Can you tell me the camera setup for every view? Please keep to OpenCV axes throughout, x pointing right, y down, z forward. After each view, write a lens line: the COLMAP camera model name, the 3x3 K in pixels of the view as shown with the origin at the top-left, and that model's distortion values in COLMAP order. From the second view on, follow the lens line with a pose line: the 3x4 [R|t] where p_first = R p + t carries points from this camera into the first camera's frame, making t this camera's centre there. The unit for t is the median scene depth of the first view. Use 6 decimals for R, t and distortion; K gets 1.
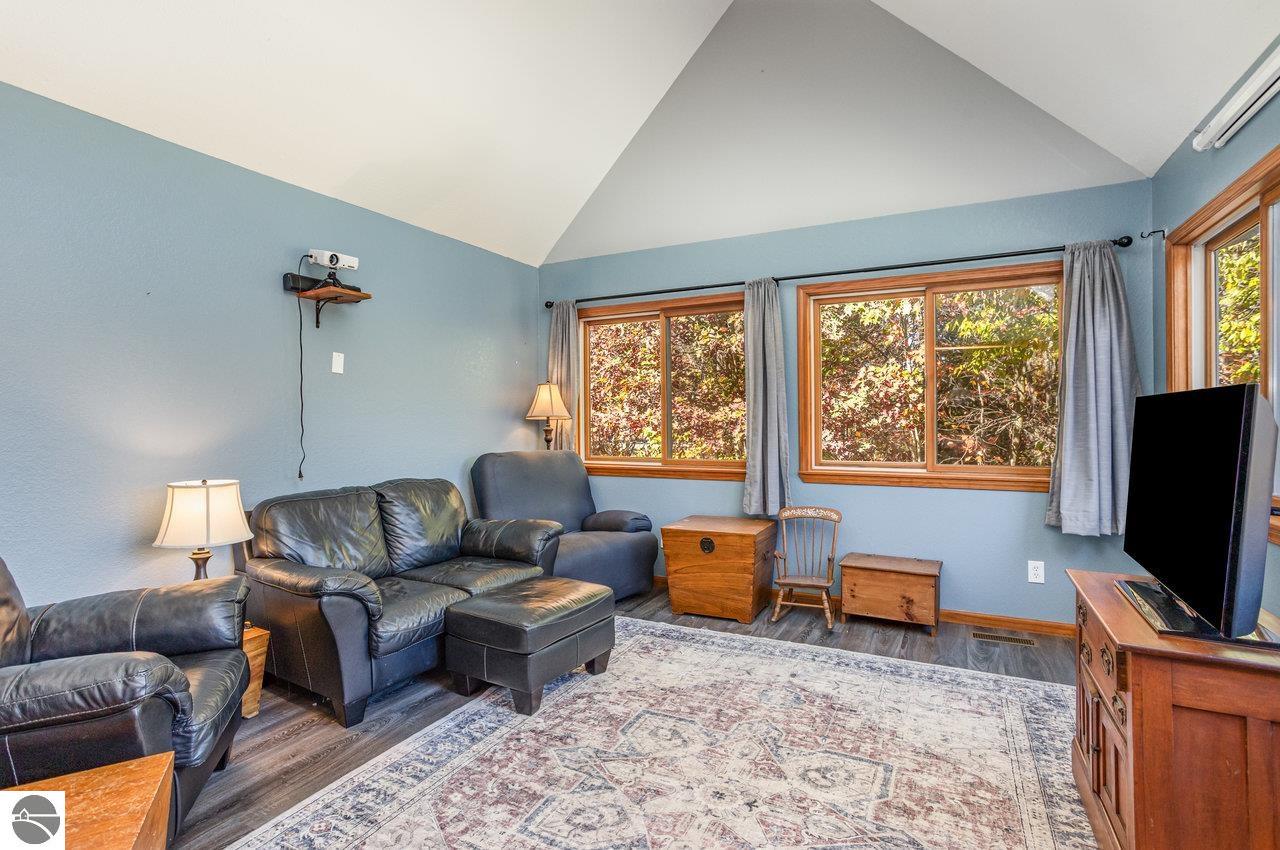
lens RADIAL K [[631.8, 0, 633.6], [0, 631.8, 419.4], [0, 0, 1]] dist [-0.061651, 0.039853]
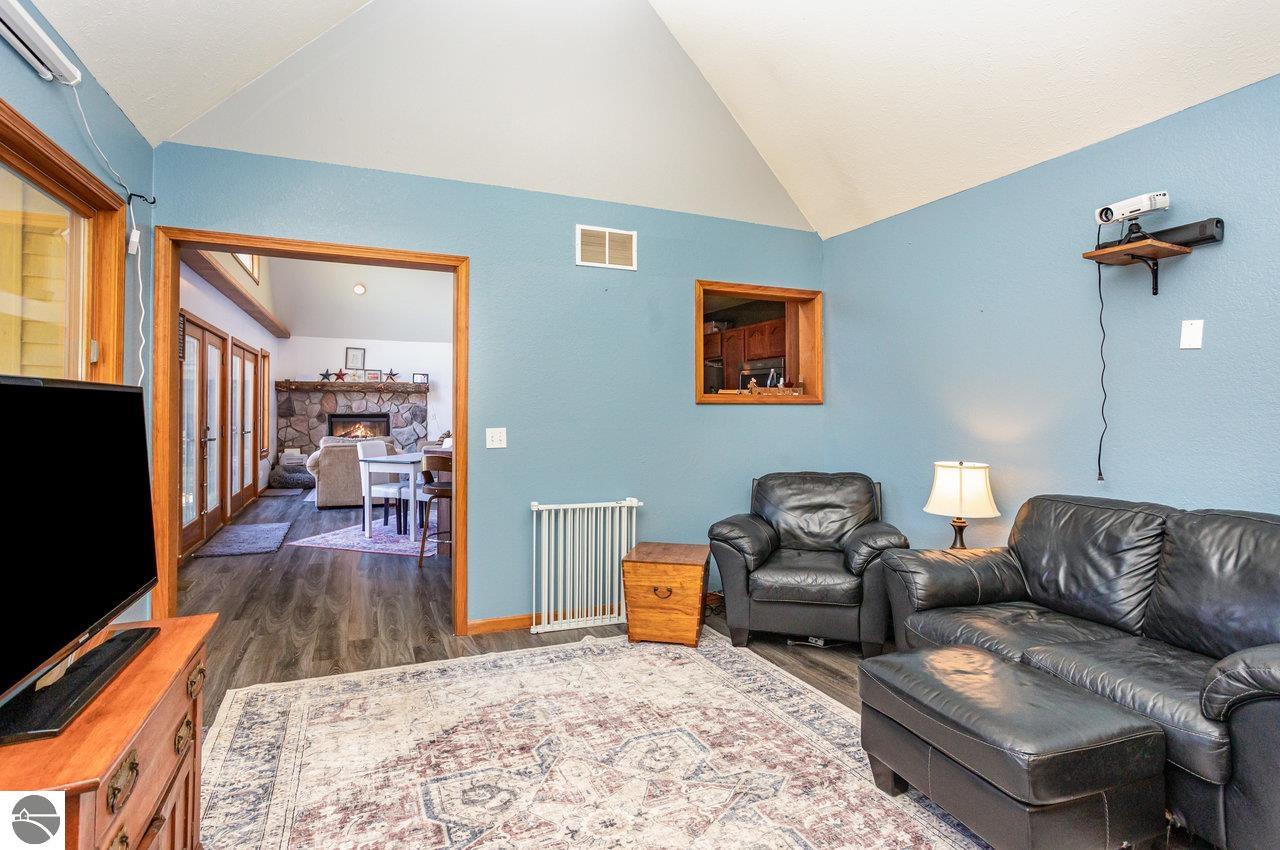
lens RADIAL K [[636.5, 0, 637.3], [0, 636.5, 407.8], [0, 0, 1]] dist [-0.065881, 0.041701]
pose [[-0.633849, 0.003668, -0.773448, 0.797659], [0.006015, 0.999982, -0.000187, -0.014067], [0.773433, -0.004771, -0.633860, 1.571198]]
